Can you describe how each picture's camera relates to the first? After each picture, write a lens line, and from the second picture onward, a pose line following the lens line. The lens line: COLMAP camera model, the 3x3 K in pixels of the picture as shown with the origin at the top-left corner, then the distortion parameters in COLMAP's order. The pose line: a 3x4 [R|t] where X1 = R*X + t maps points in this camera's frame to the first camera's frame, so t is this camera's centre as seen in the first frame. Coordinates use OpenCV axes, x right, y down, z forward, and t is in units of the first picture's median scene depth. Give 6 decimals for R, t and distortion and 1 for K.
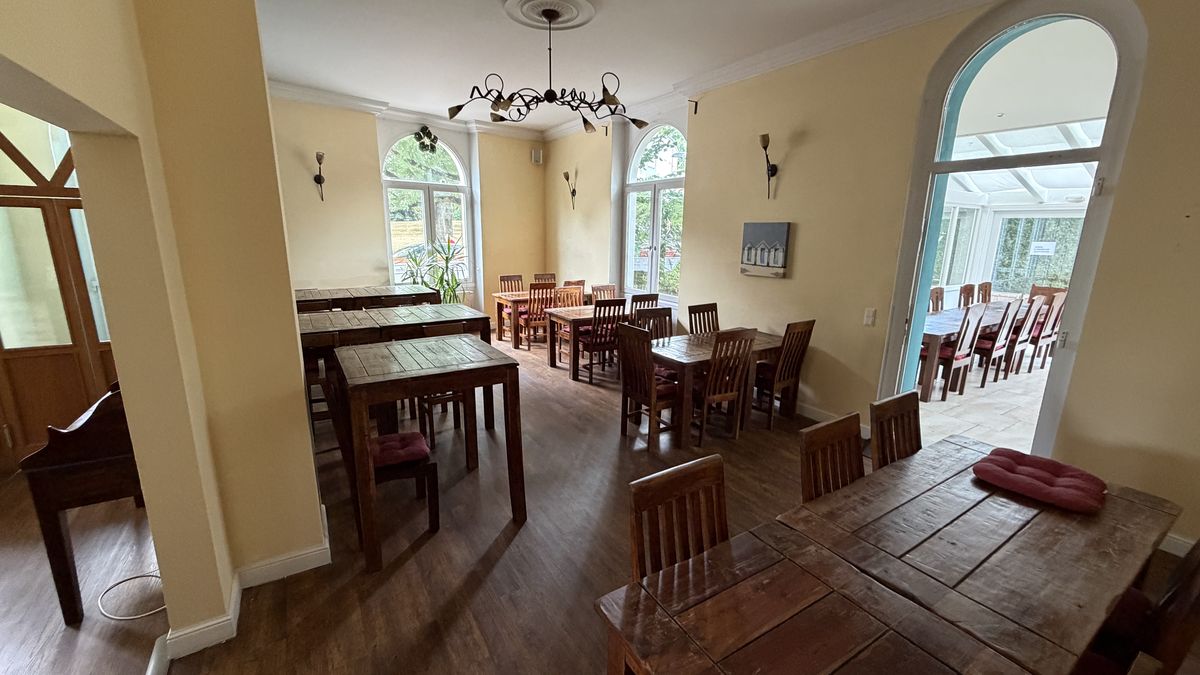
lens RADIAL K [[477.8, 0, 594.6], [0, 477.8, 336.6], [0, 0, 1]] dist [-0.001041, 0.000081]
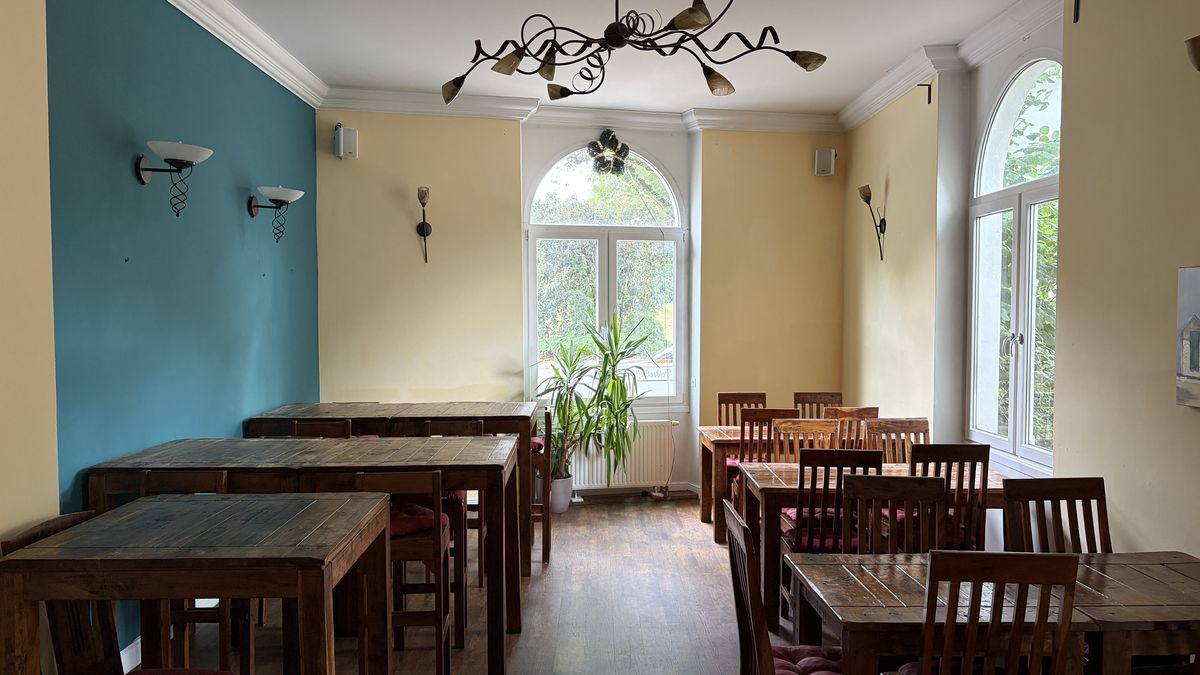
lens RADIAL K [[896.8, 0, 602.5], [0, 896.8, 371.9], [0, 0, 1]] dist [0.038168, -0.001222]
pose [[0.860749, 0.020550, -0.508615, 0.195962], [-0.098378, 0.987062, -0.126608, -0.016356], [0.499433, 0.159014, 0.851635, 0.124228]]
